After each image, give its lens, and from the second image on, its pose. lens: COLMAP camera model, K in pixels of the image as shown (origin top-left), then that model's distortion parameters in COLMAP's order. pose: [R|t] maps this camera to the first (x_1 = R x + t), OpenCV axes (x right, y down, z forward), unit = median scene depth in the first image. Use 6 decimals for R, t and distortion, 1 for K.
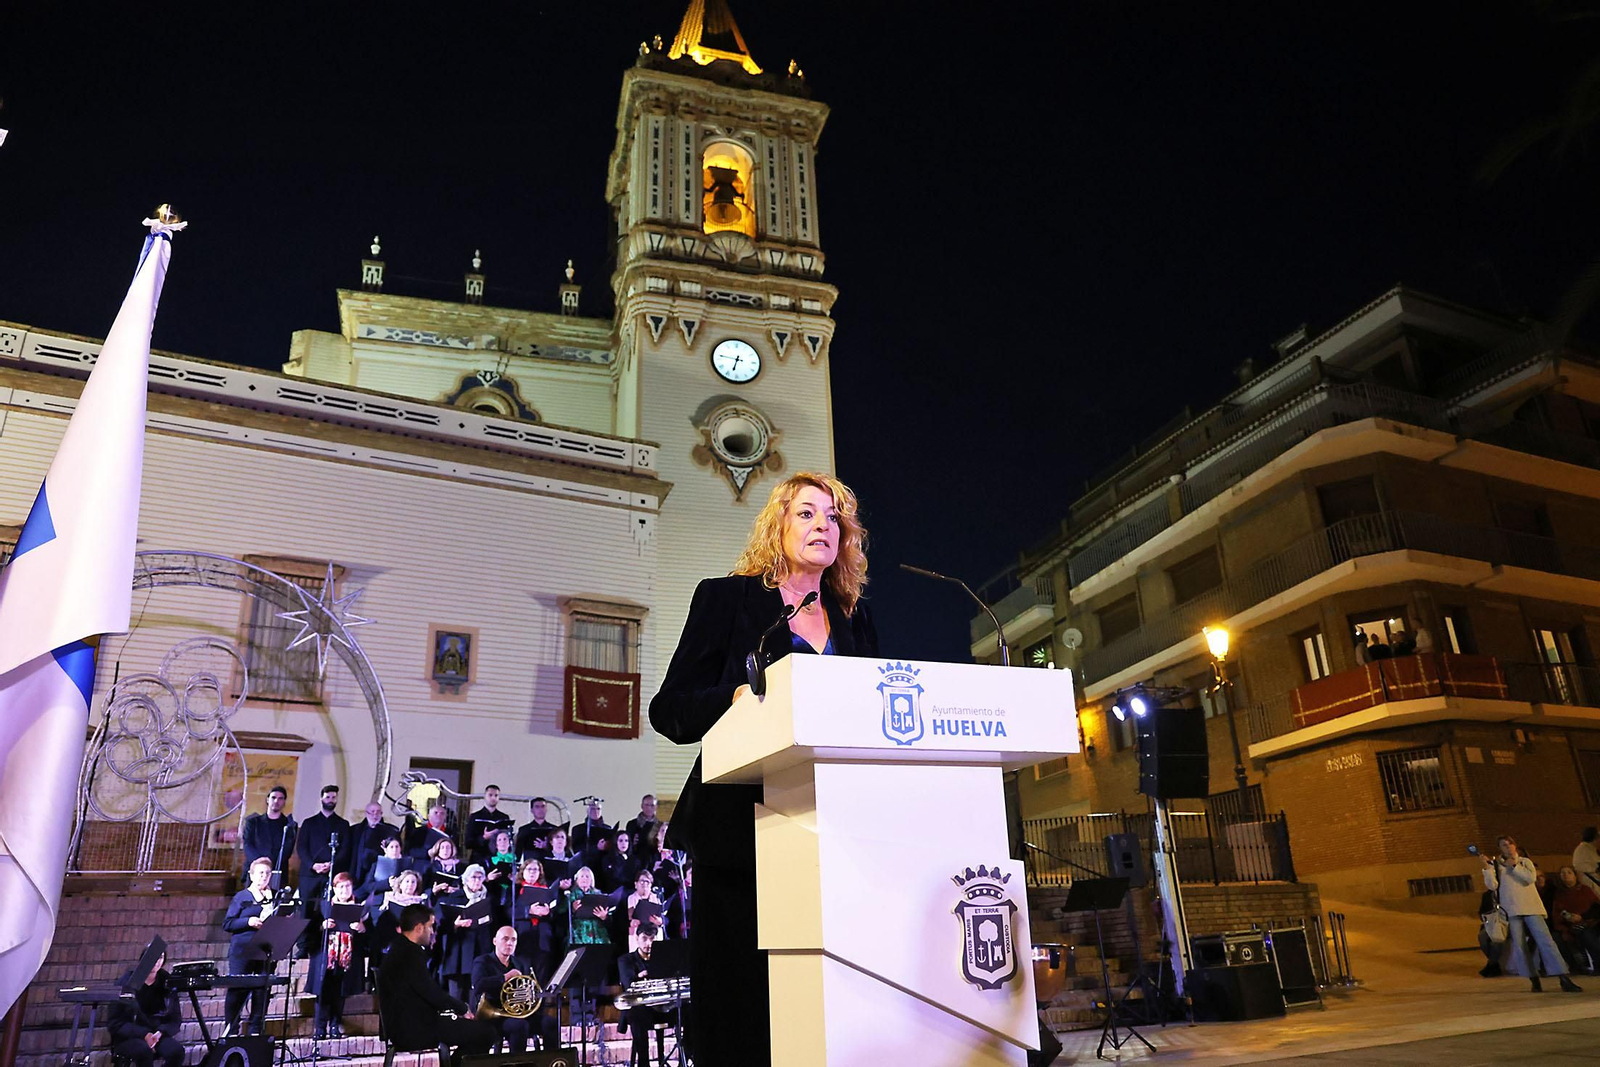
lens RADIAL K [[1107.8, 0, 802.3], [0, 1107.8, 546.1], [0, 0, 1]] dist [-0.089047, 0.066649]
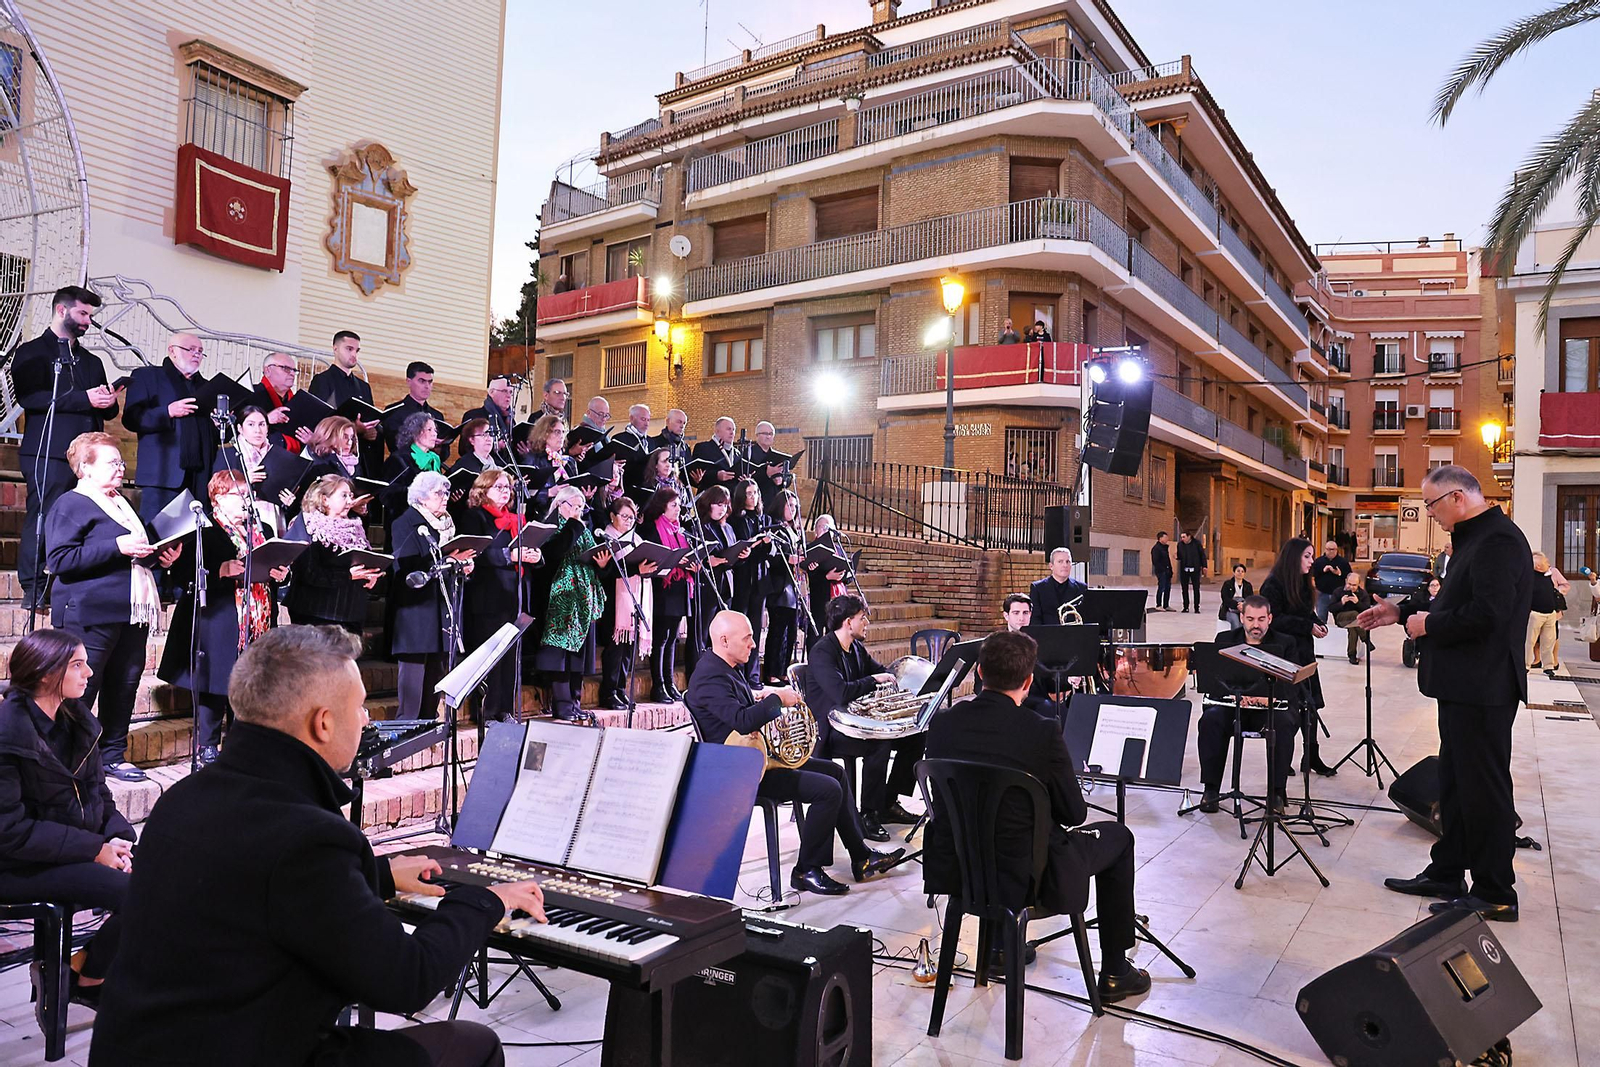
lens RADIAL K [[1107.8, 0, 802.7], [0, 1107.8, 539.6], [0, 0, 1]] dist [-0.089047, 0.066649]
pose [[0.841598, 0.075669, 0.534778, -0.204475], [-0.255655, 0.928002, 0.271024, 0.052141], [-0.475766, -0.364811, 0.800349, 0.190922]]
